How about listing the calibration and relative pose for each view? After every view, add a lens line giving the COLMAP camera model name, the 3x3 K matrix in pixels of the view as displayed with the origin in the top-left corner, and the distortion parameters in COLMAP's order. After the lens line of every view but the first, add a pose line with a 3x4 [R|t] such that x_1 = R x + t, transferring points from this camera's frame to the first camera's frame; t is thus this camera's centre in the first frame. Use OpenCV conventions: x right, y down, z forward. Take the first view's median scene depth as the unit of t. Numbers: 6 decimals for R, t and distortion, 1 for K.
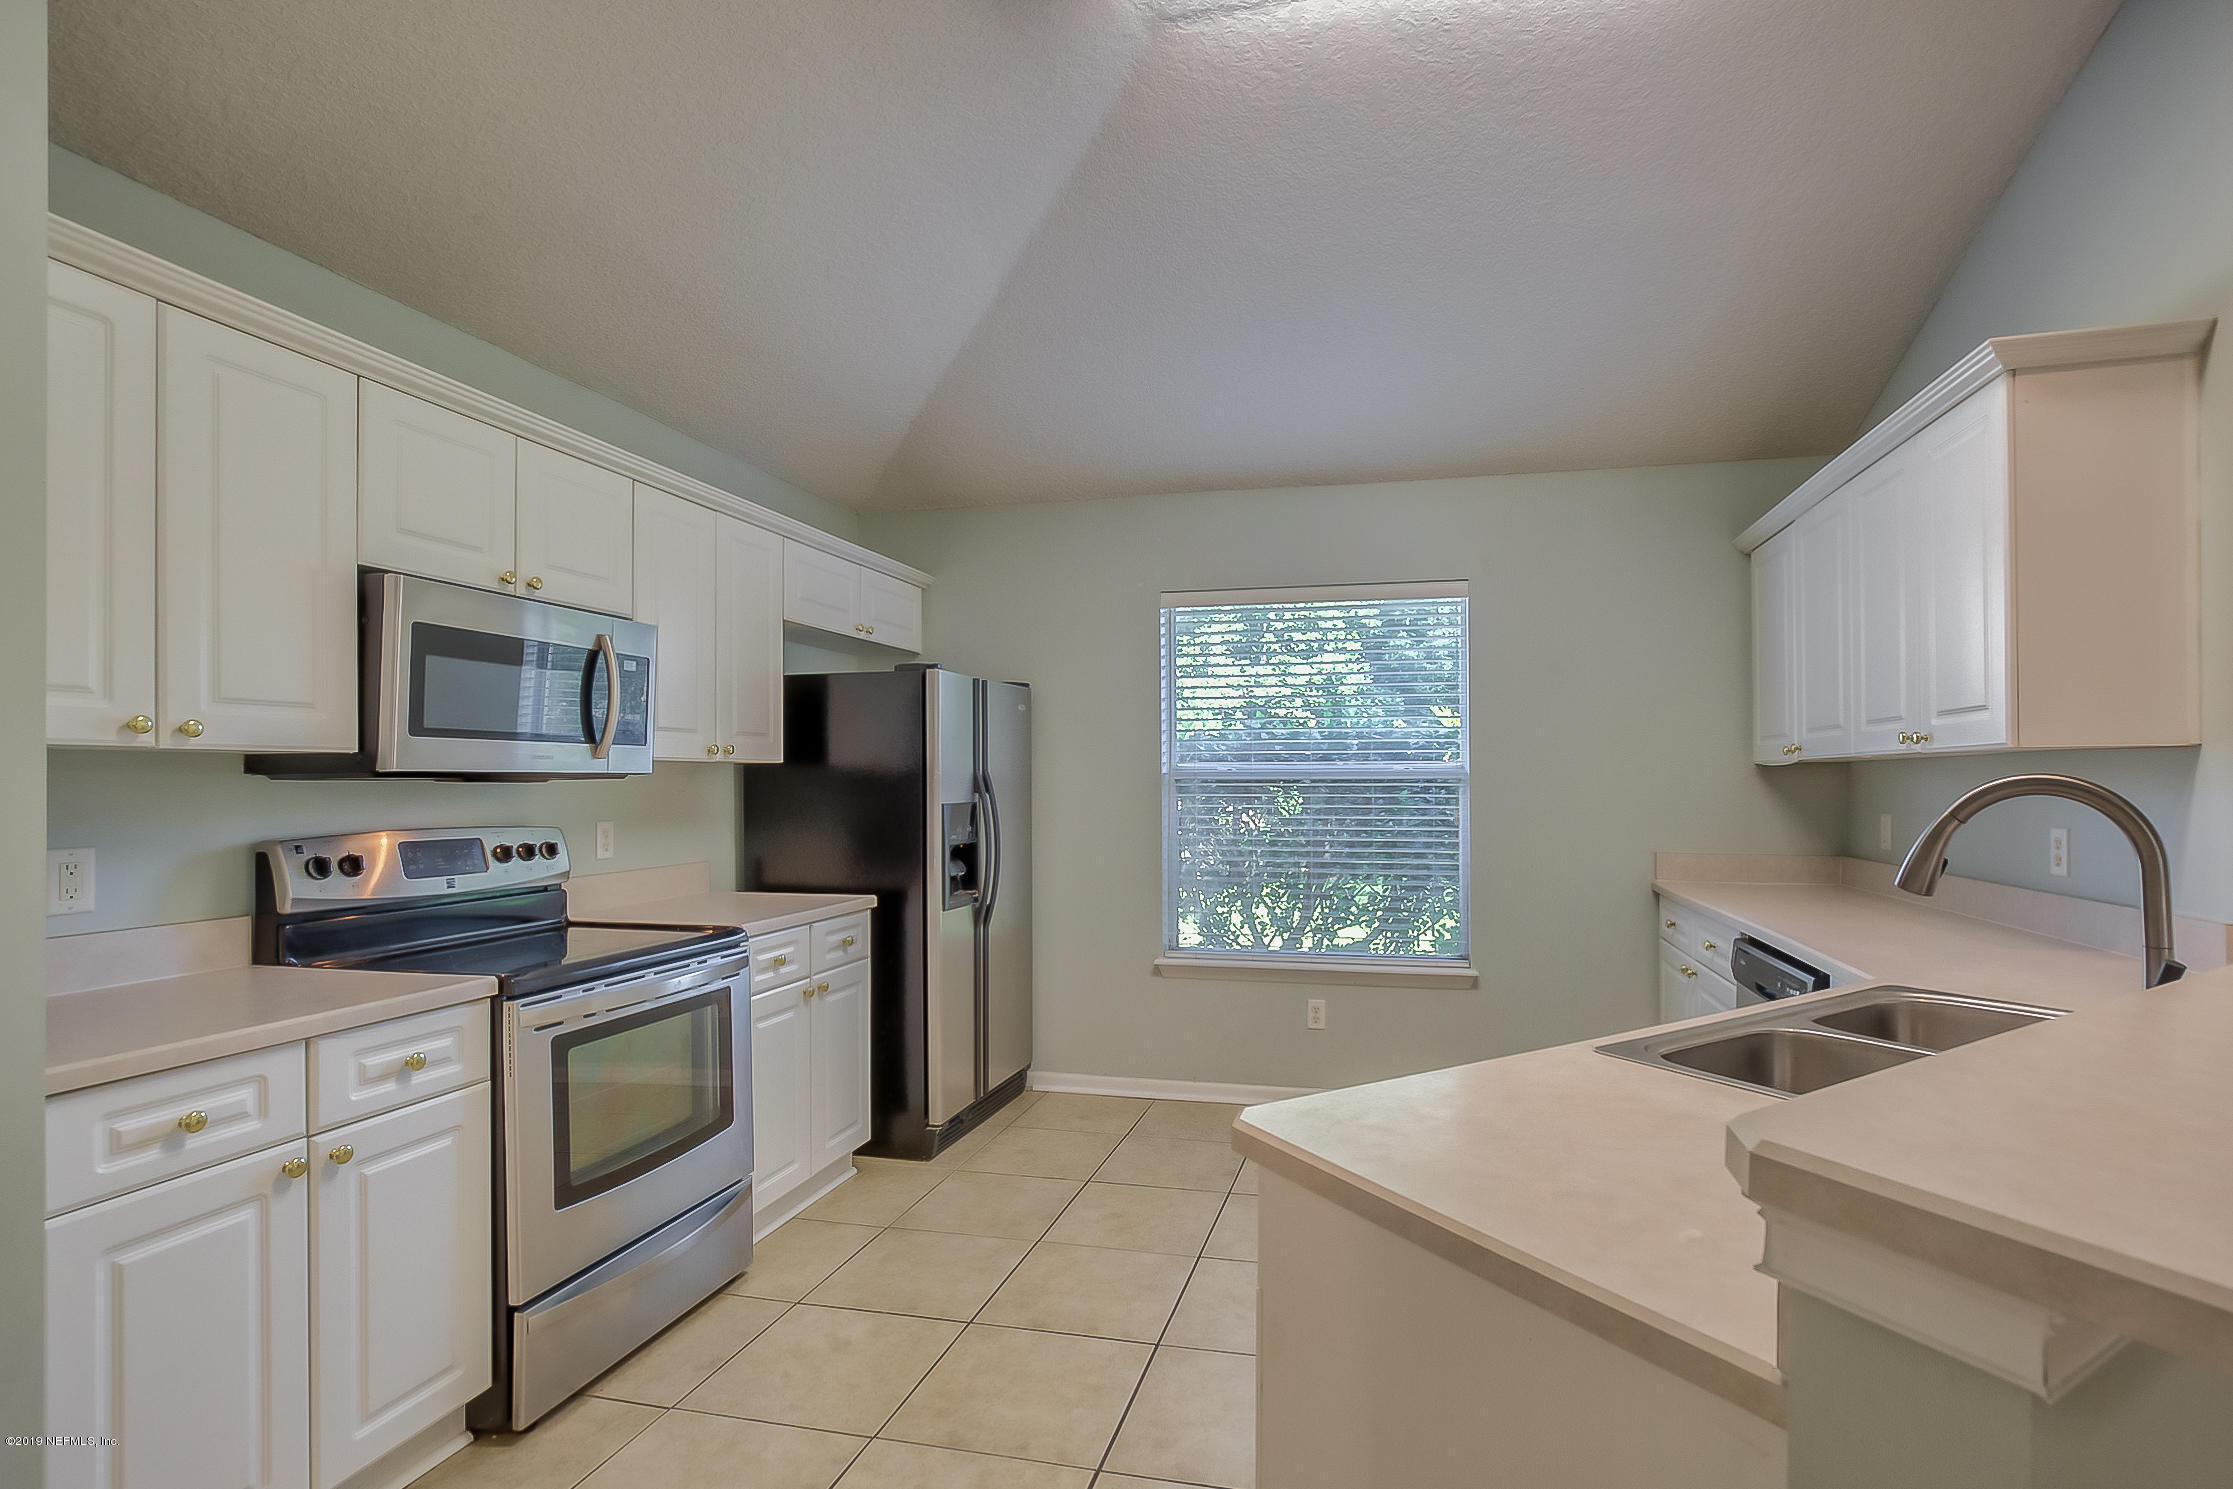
lens RADIAL K [[1047.9, 0, 1097.8], [0, 1047.9, 777.0], [0, 0, 1]] dist [-0.014855, 0.004680]
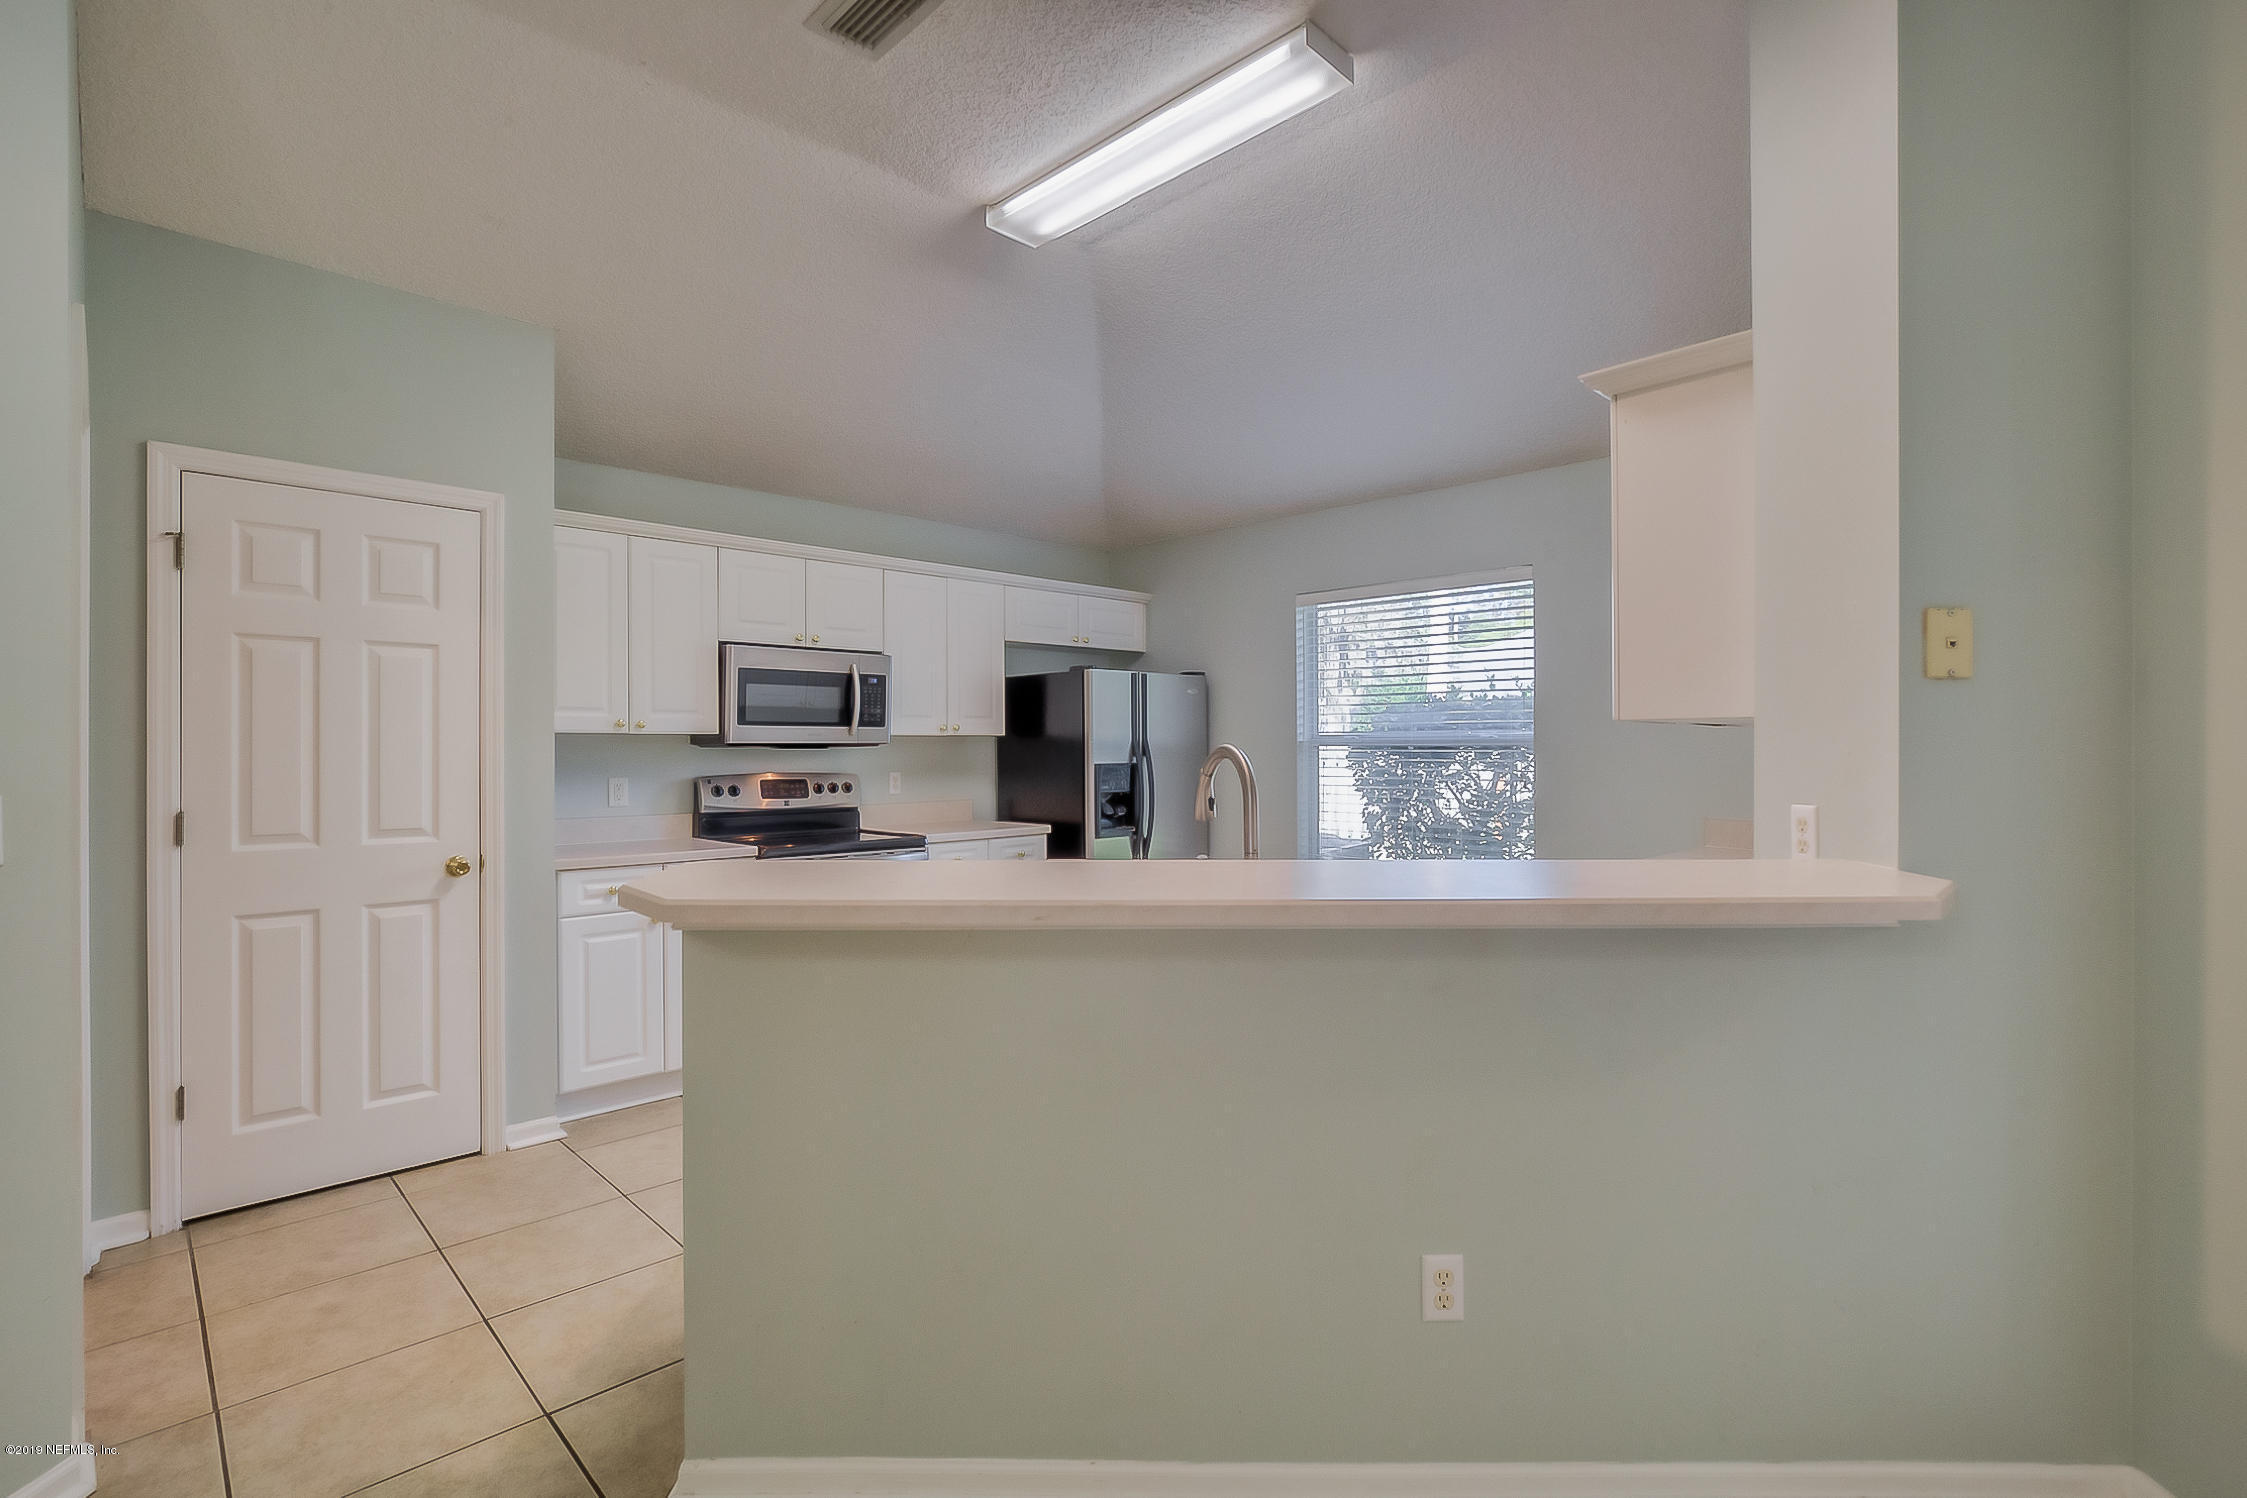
lens RADIAL K [[1054.5, 0, 1126.5], [0, 1054.5, 751.0], [0, 0, 1]] dist [-0.014855, 0.004680]
pose [[0.843475, 0.000721, -0.537168, 0.895343], [0.003627, 0.999969, 0.007037, -0.001504], [0.537156, -0.007884, 0.843446, -0.253948]]
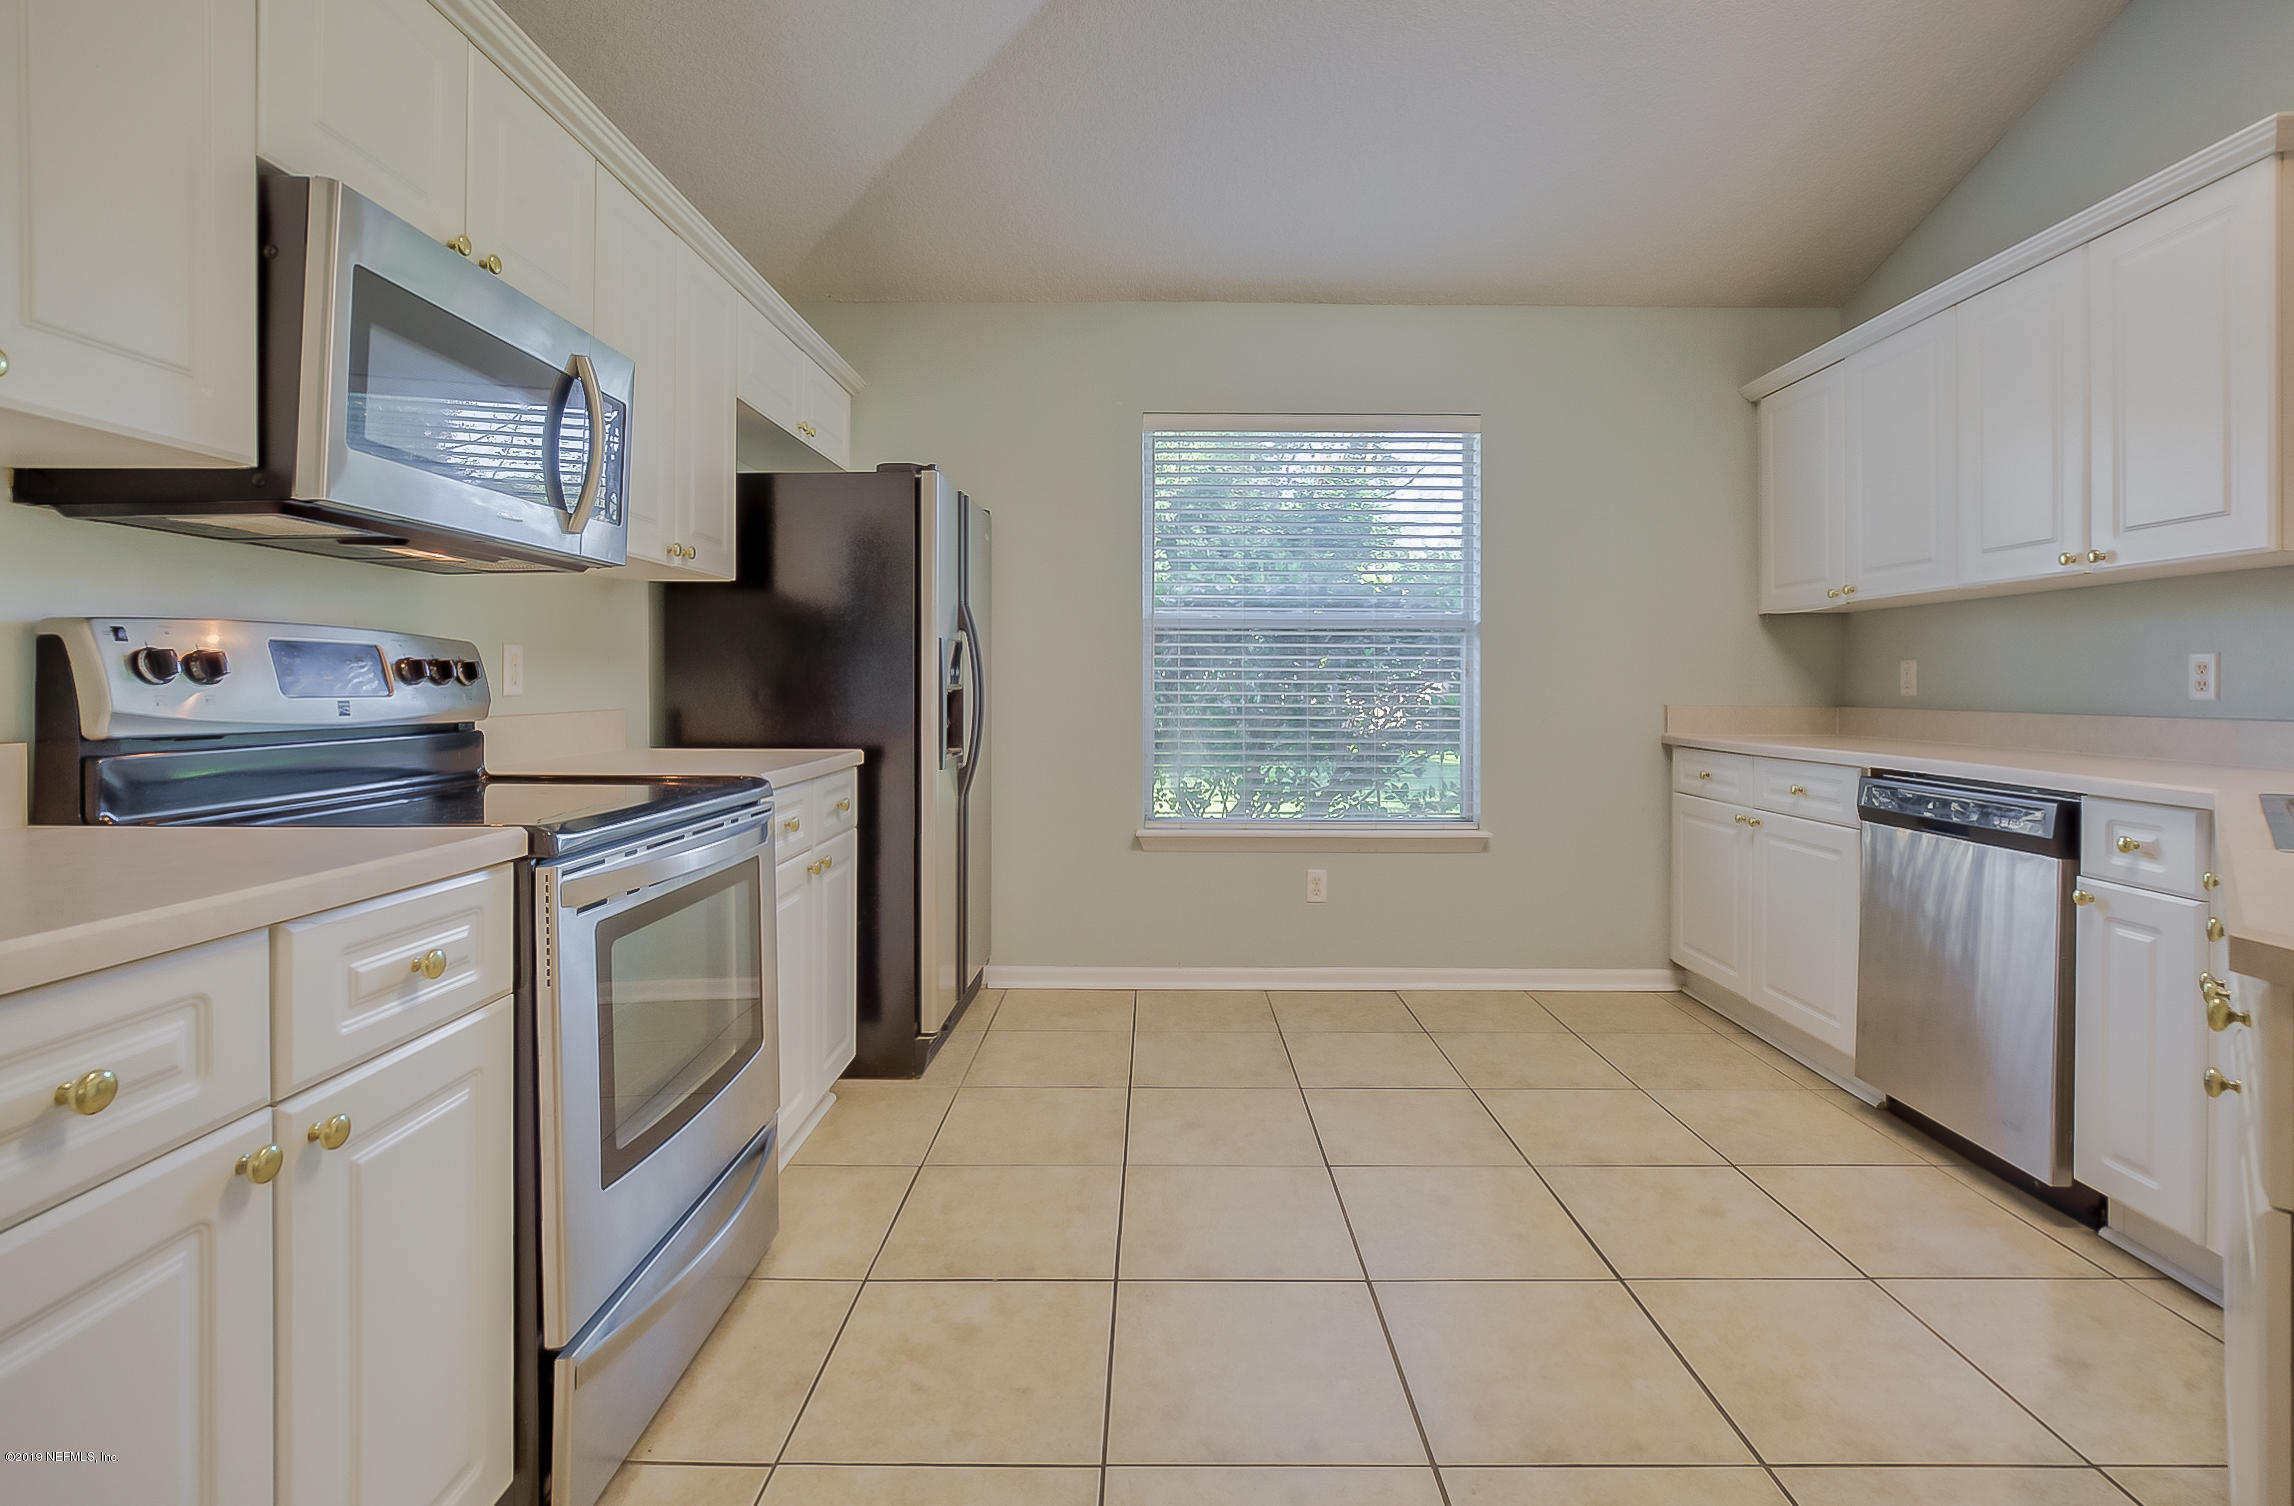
lens RADIAL K [[1076.6, 0, 1121.5], [0, 1076.6, 672.0], [0, 0, 1]] dist [-0.014855, 0.004680]
pose [[0.974344, 0.009235, 0.224872, -0.272128], [-0.009730, 0.999952, 0.001094, 0.068420], [-0.224851, -0.003254, 0.974388, 0.212475]]
